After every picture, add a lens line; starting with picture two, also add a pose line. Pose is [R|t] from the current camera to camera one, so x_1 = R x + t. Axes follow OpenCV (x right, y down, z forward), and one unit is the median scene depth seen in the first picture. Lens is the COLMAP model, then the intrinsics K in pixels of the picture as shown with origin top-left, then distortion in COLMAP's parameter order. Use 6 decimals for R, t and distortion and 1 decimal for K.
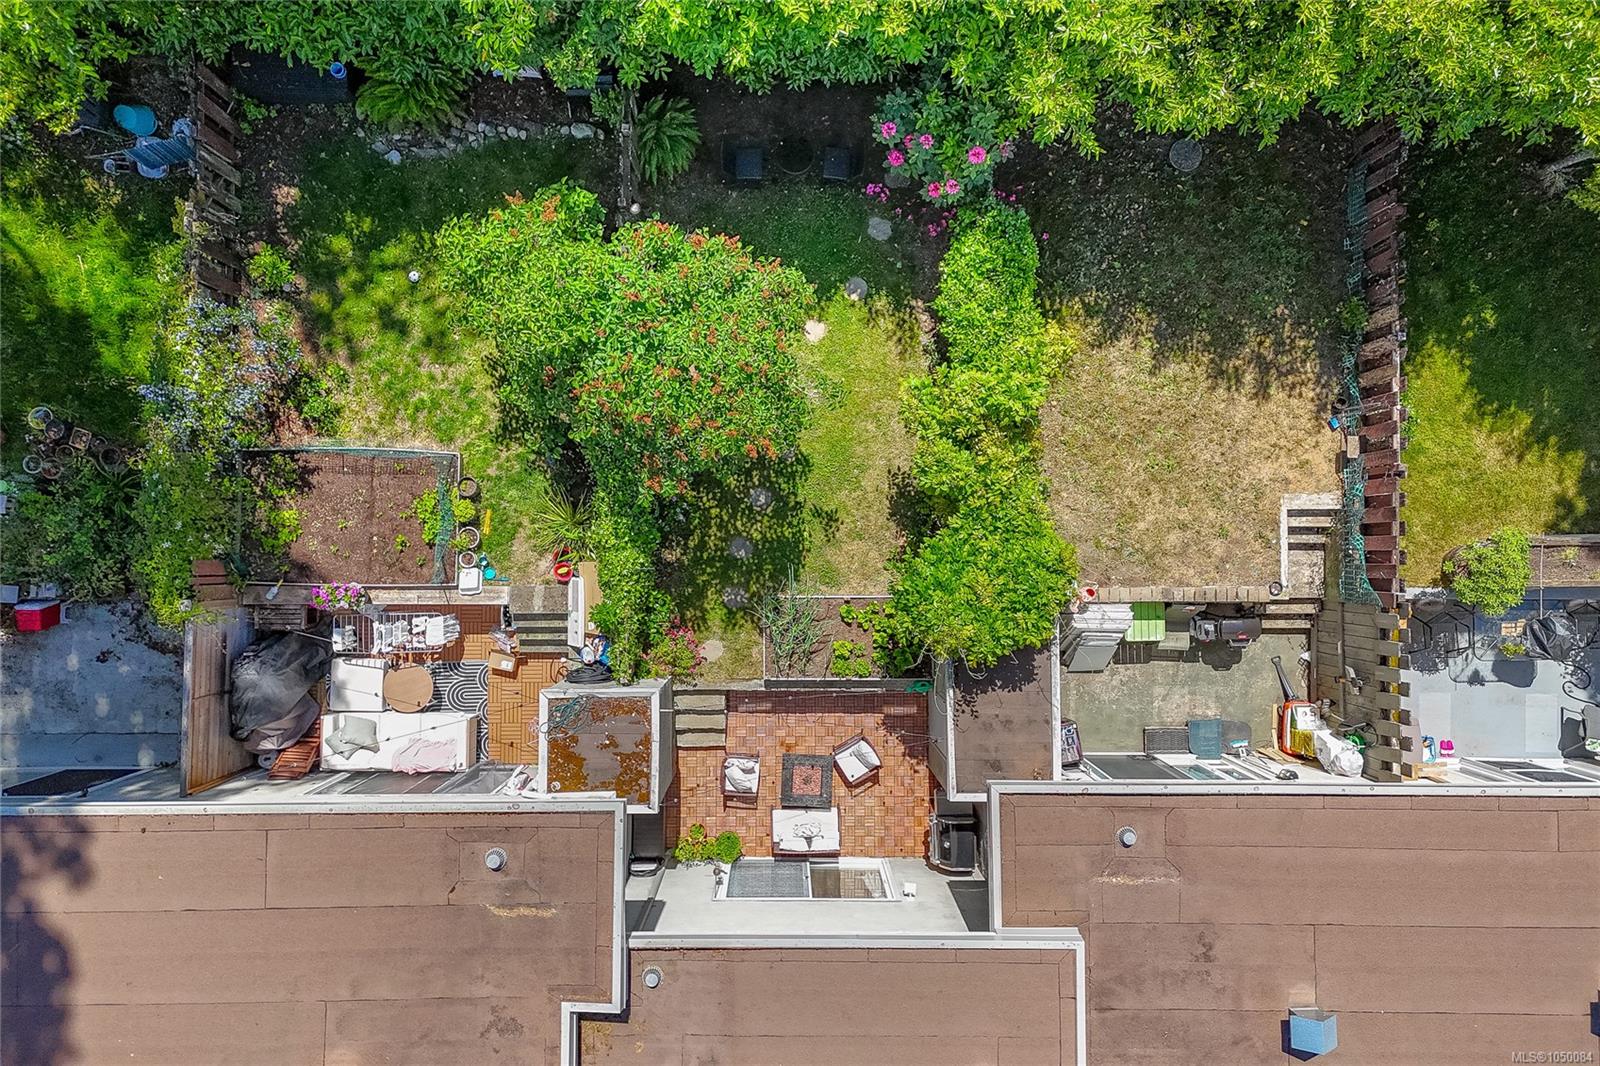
lens RADIAL K [[1079.9, 0, 800.0], [0, 1079.9, 533.0], [0, 0, 1]] dist [0.027469, -0.002913]
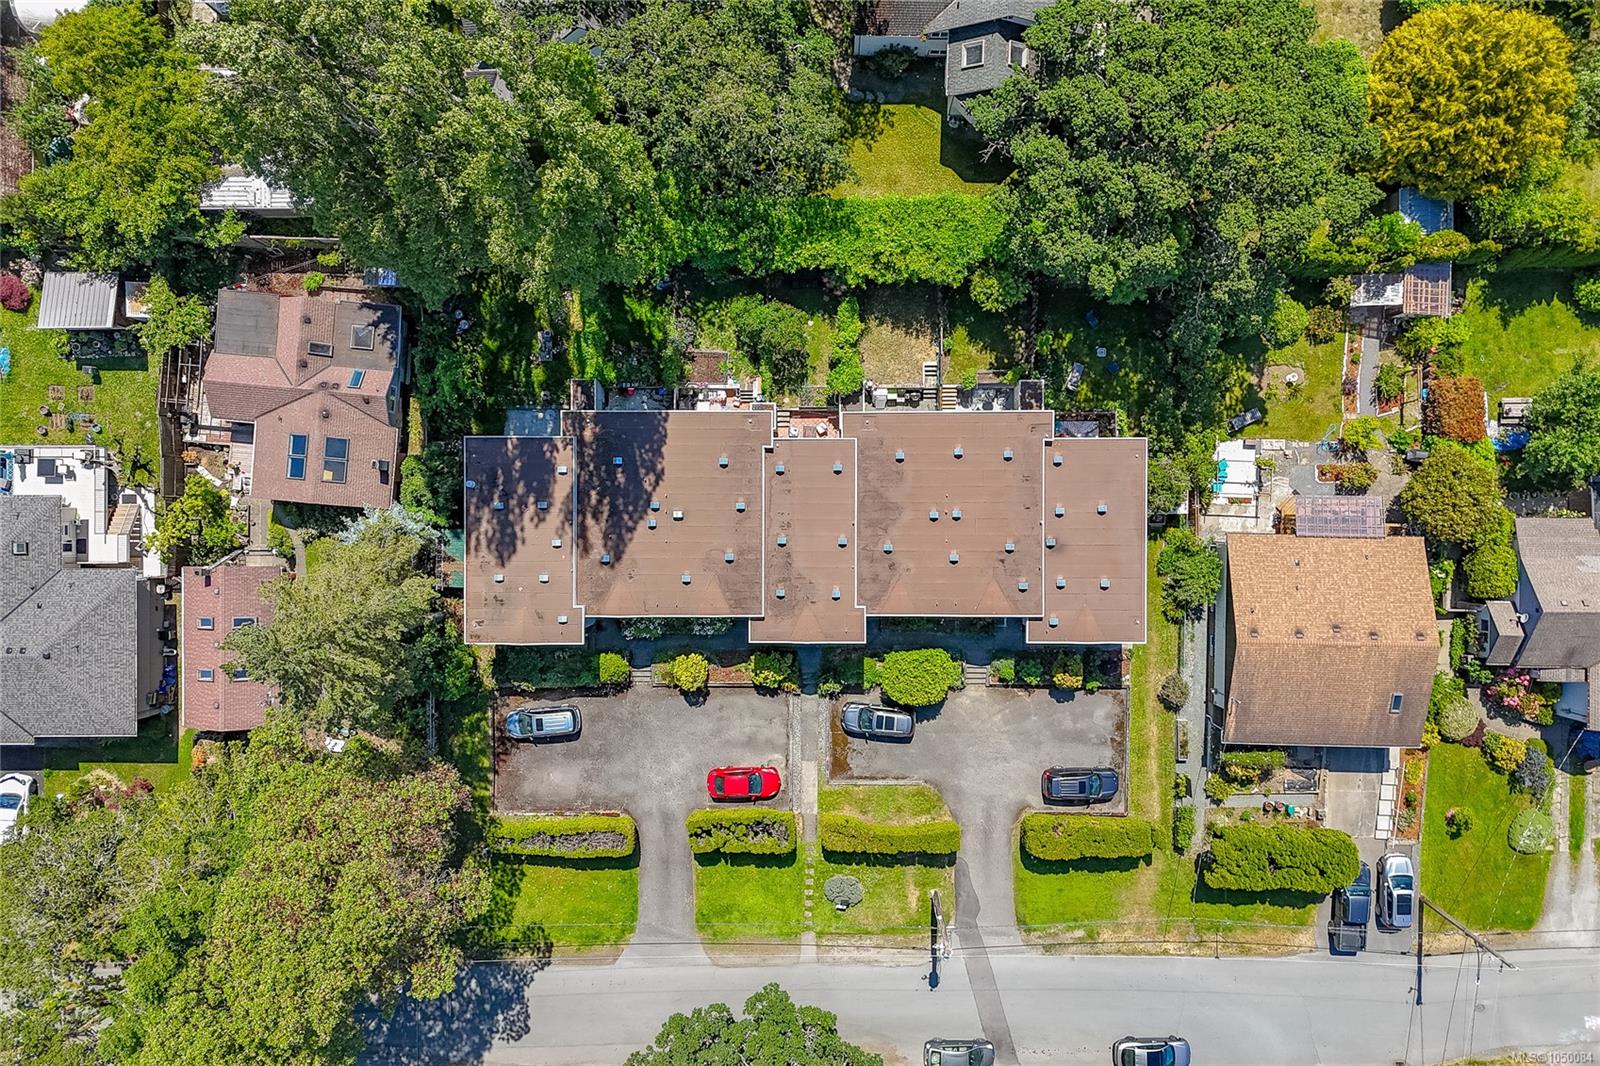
lens RADIAL K [[1079.9, 0, 800.0], [0, 1079.9, 533.0], [0, 0, 1]] dist [0.027469, -0.002913]
pose [[0.999109, -0.000120, -0.042214, 0.152353], [0.001549, 0.999426, 0.033833, 0.496058], [0.042186, -0.033868, 0.998536, -3.292329]]
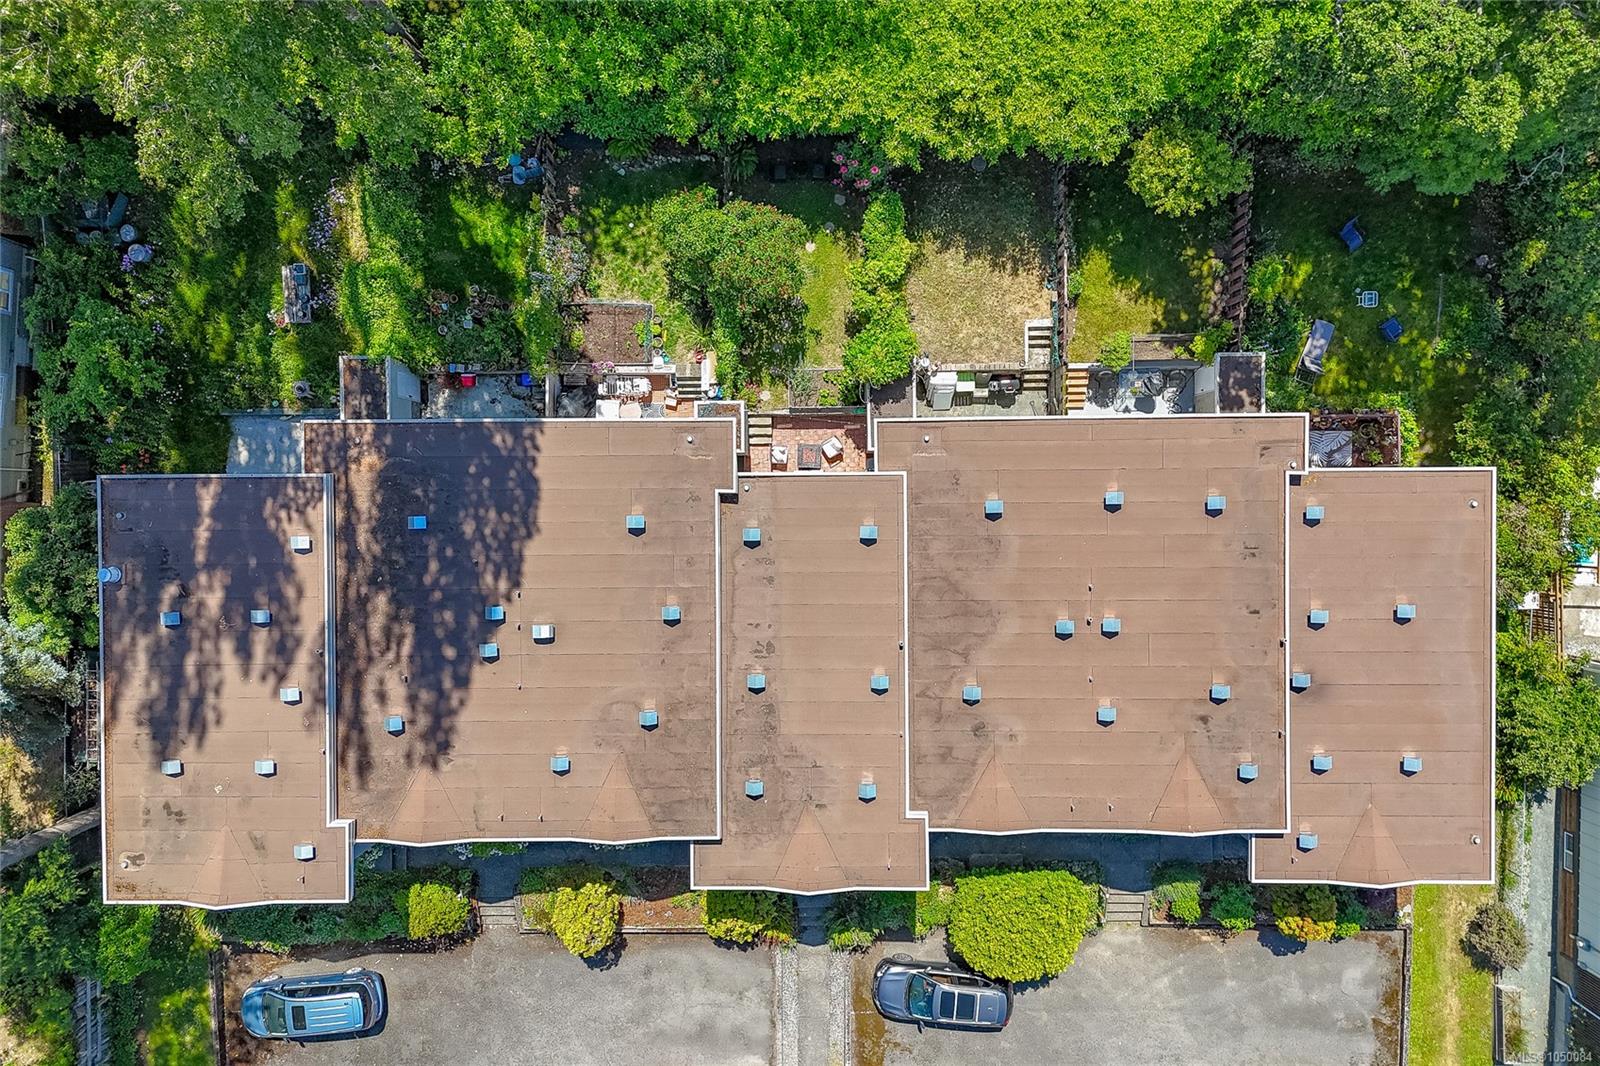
lens RADIAL K [[1079.4, 0, 800.0], [0, 1079.4, 533.0], [0, 0, 1]] dist [0.034804, -0.053446]
pose [[0.999324, -0.007341, -0.036009, 0.068691], [0.008921, 0.998996, 0.043909, 0.302477], [0.035651, -0.044201, 0.998386, -1.247628]]
